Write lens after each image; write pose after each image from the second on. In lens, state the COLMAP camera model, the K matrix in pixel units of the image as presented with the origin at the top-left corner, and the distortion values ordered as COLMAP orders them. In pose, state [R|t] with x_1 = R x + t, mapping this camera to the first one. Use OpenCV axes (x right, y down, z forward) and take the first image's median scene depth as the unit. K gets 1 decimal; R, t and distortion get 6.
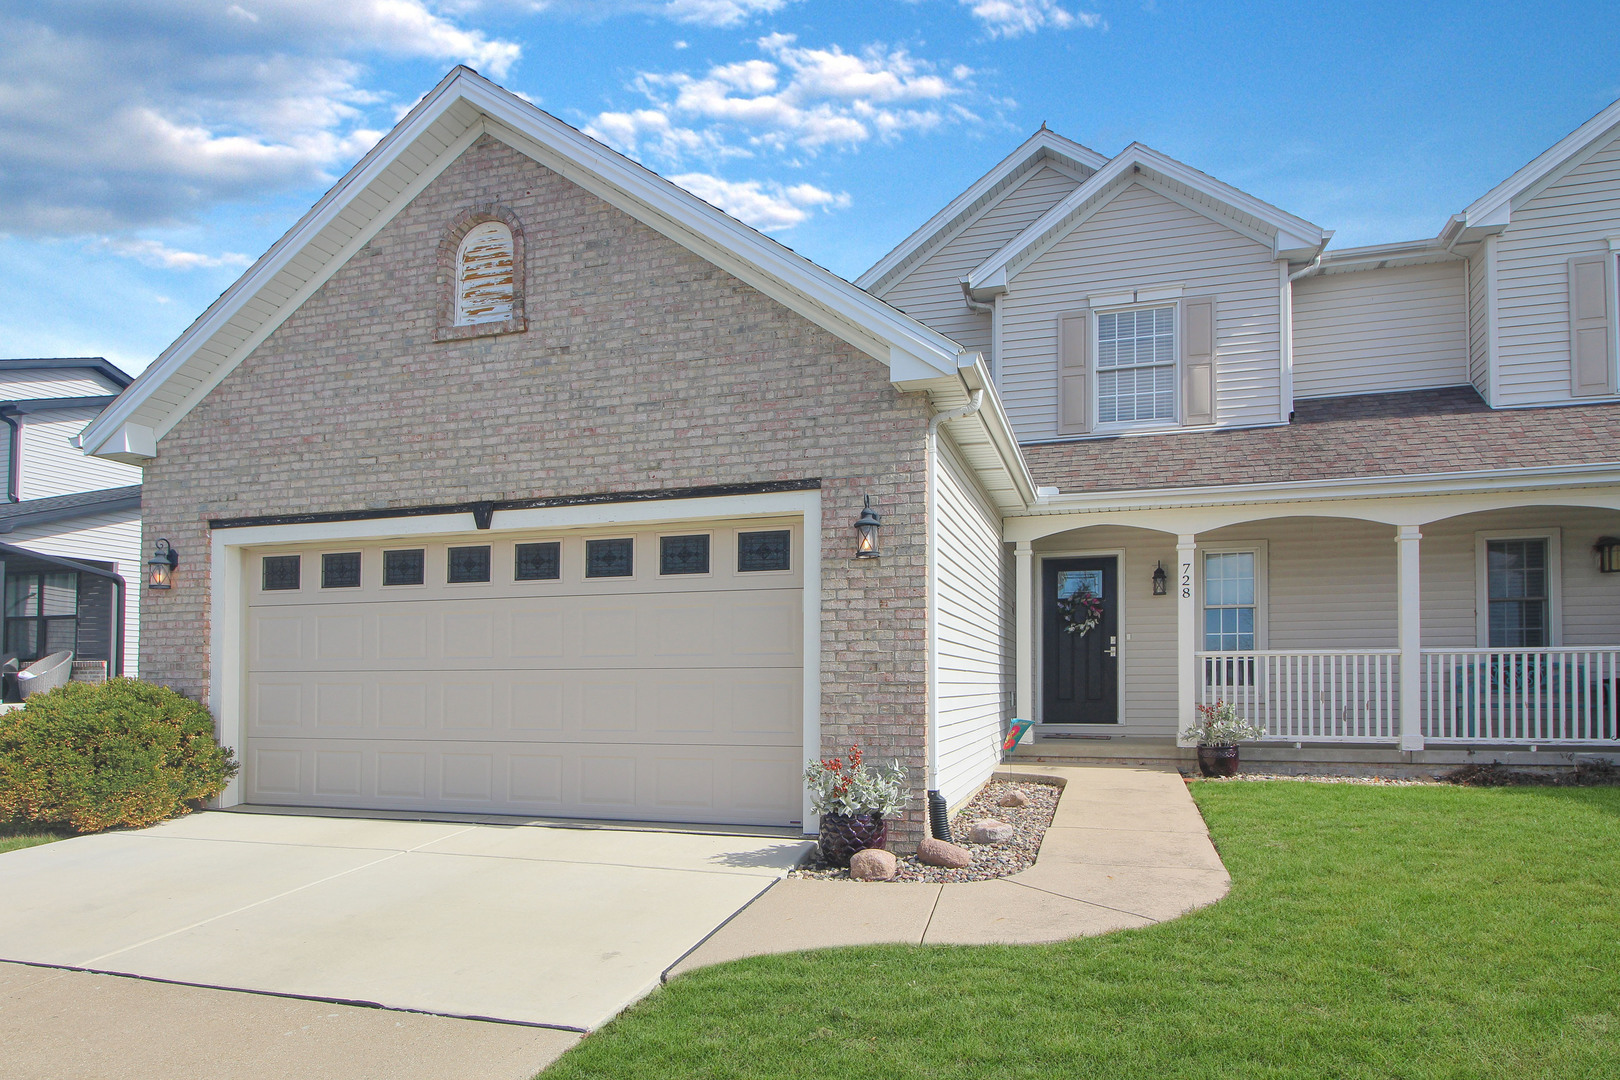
lens RADIAL K [[956.9, 0, 811.0], [0, 956.9, 672.2], [0, 0, 1]] dist [-0.001874, -0.001394]
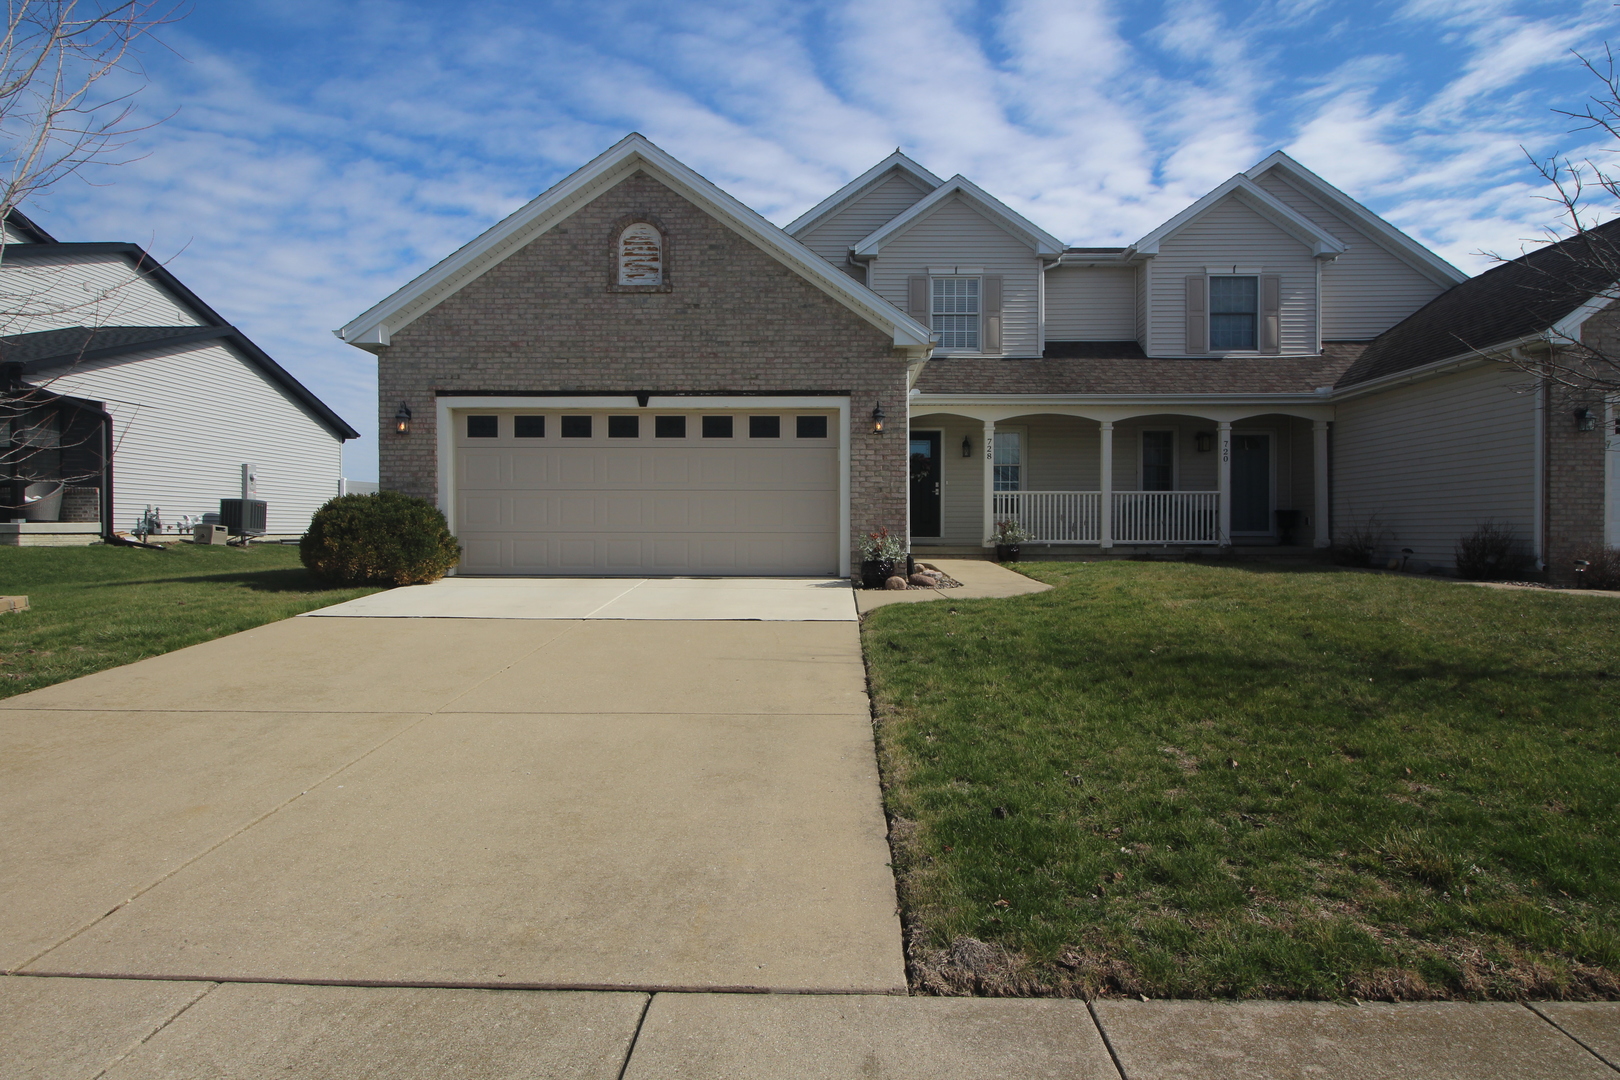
lens RADIAL K [[863.9, 0, 810.0], [0, 863.9, 540.0], [0, 0, 1]] dist [-0.001740, -0.000500]
pose [[0.963982, 0.003552, 0.265943, -0.440911], [-0.009504, 0.999732, 0.021096, 0.049748], [-0.265797, -0.022863, 0.963758, -0.538261]]
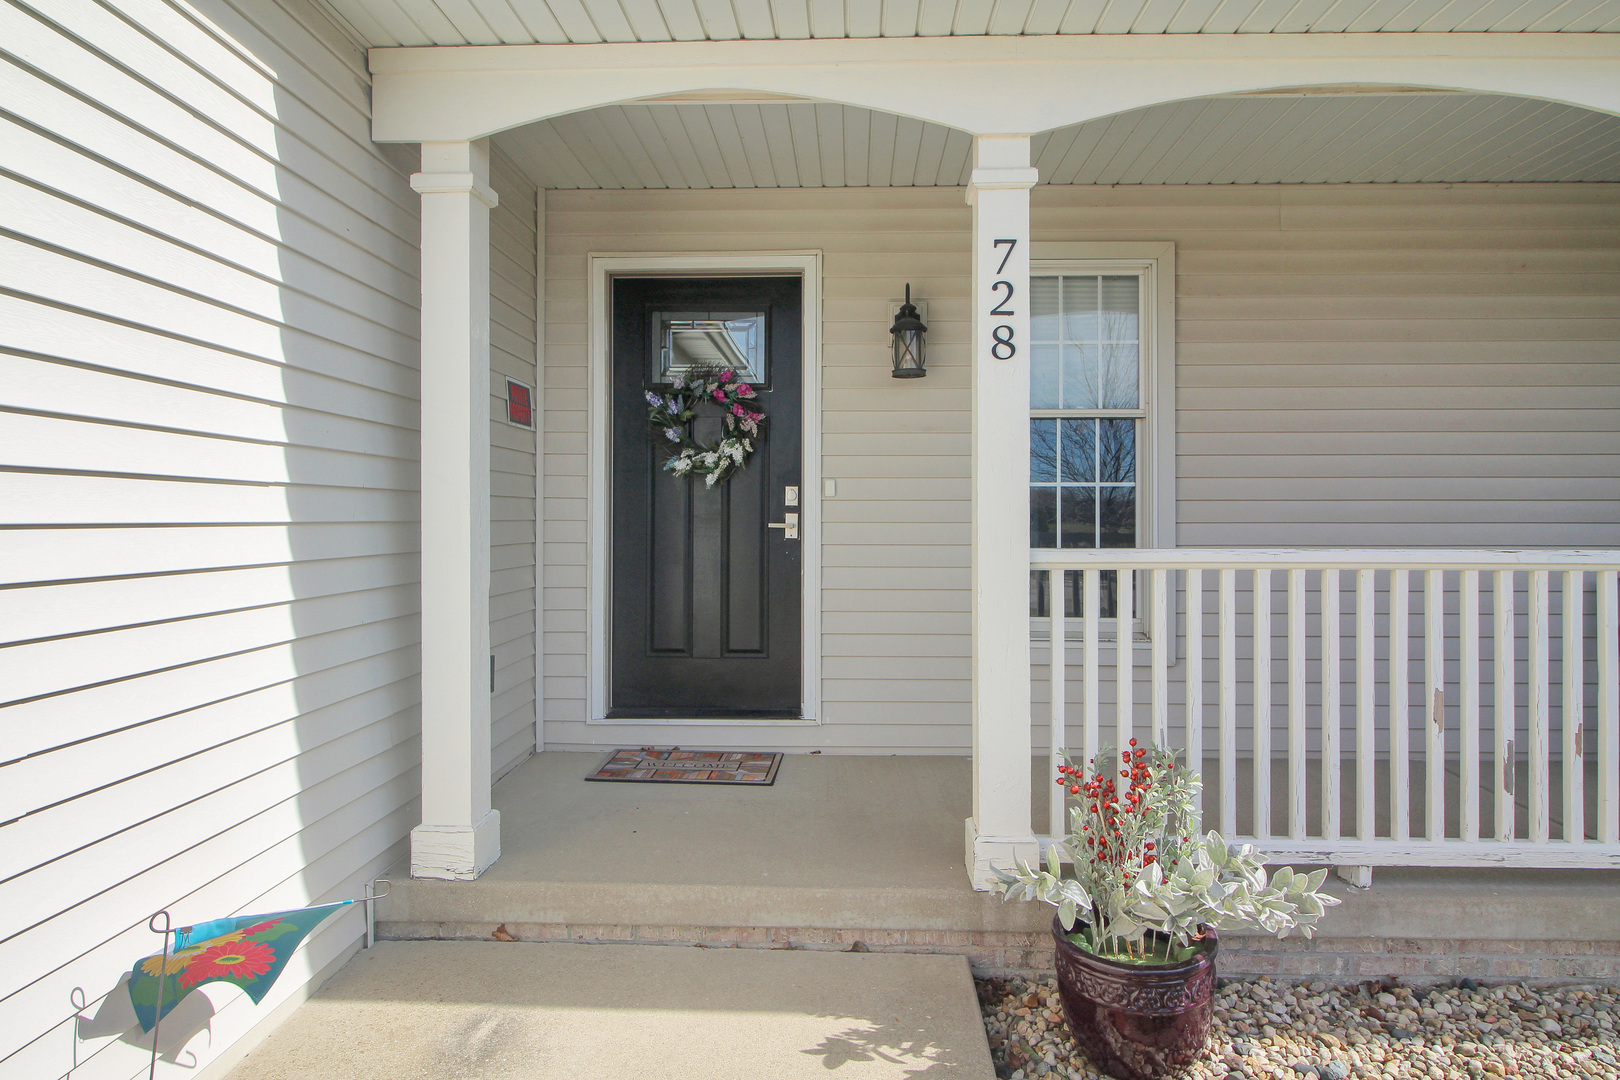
lens RADIAL K [[956.3, 0, 810.0], [0, 956.3, 540.0], [0, 0, 1]] dist [0.001437, 0.000045]
pose [[0.966438, -0.000303, 0.256898, 0.367239], [-0.007164, 0.999579, 0.028129, -0.043702], [-0.256798, -0.029025, 0.966029, 1.028215]]
